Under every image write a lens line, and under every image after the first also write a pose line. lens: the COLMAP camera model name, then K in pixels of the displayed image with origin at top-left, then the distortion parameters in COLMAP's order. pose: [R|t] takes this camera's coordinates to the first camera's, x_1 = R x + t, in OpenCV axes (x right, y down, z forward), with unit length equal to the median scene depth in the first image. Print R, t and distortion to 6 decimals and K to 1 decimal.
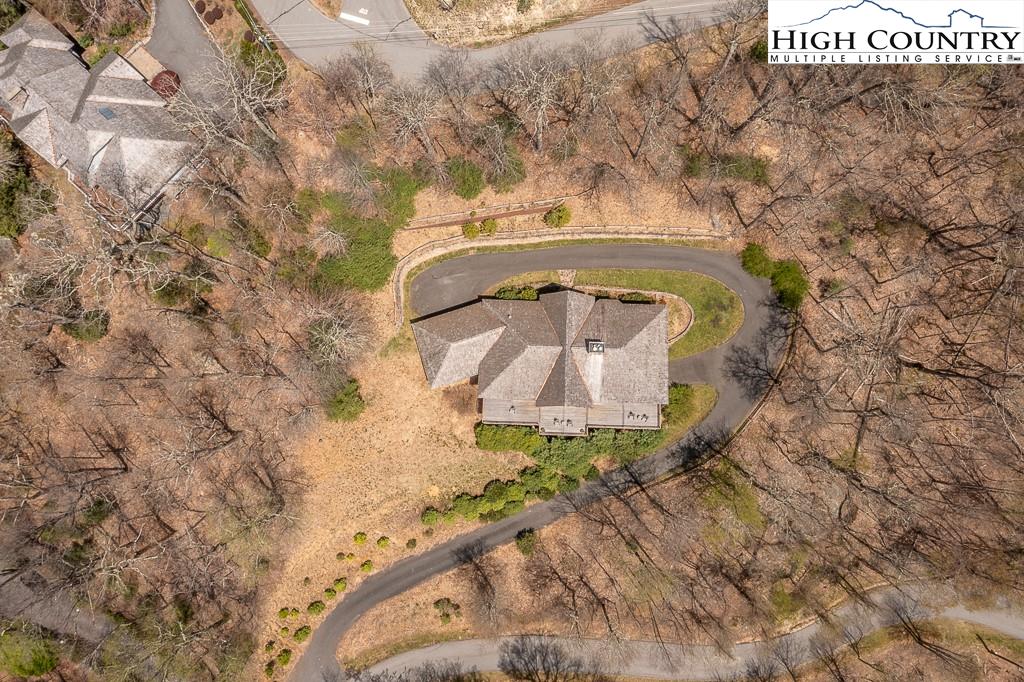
lens RADIAL K [[793.6, 0, 517.5], [0, 793.6, 341.3], [0, 0, 1]] dist [-0.003738, -0.002370]
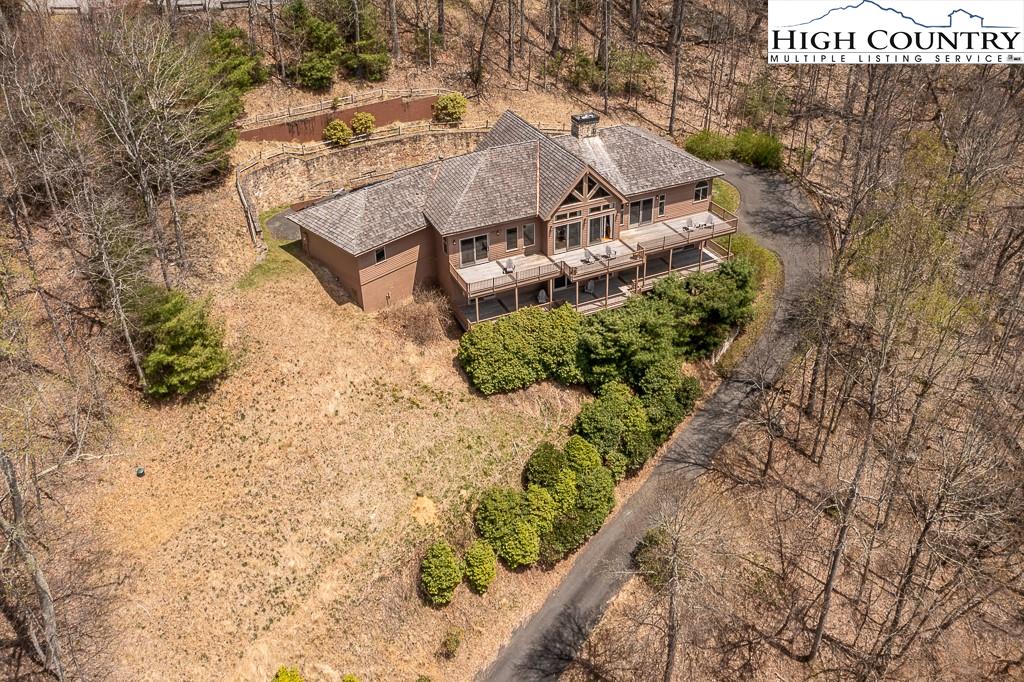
lens RADIAL K [[793.6, 0, 517.5], [0, 793.6, 341.3], [0, 0, 1]] dist [-0.003738, -0.002370]
pose [[0.893952, -0.242133, 0.377121, -0.208807], [0.441843, 0.616983, -0.651235, 0.453533], [-0.074992, 0.748802, 0.658538, 0.640901]]
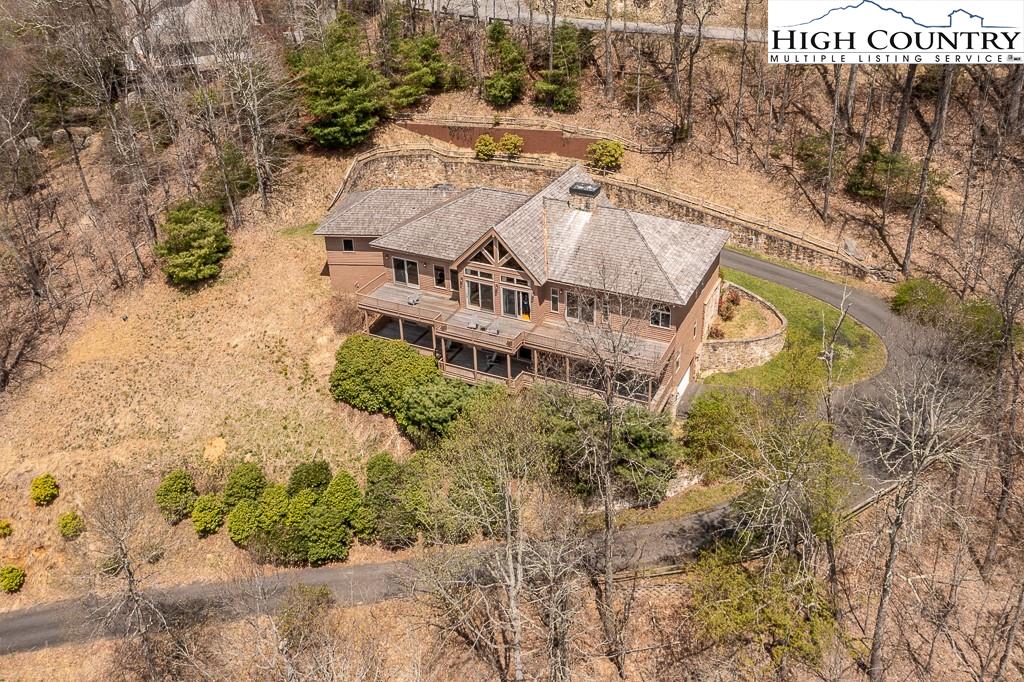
lens RADIAL K [[793.6, 0, 517.5], [0, 793.6, 341.3], [0, 0, 1]] dist [-0.003738, -0.002370]
pose [[0.906987, 0.216430, -0.361293, 0.253522], [-0.415349, 0.601661, -0.682268, 0.424965], [0.069713, 0.768871, 0.635593, 0.643525]]
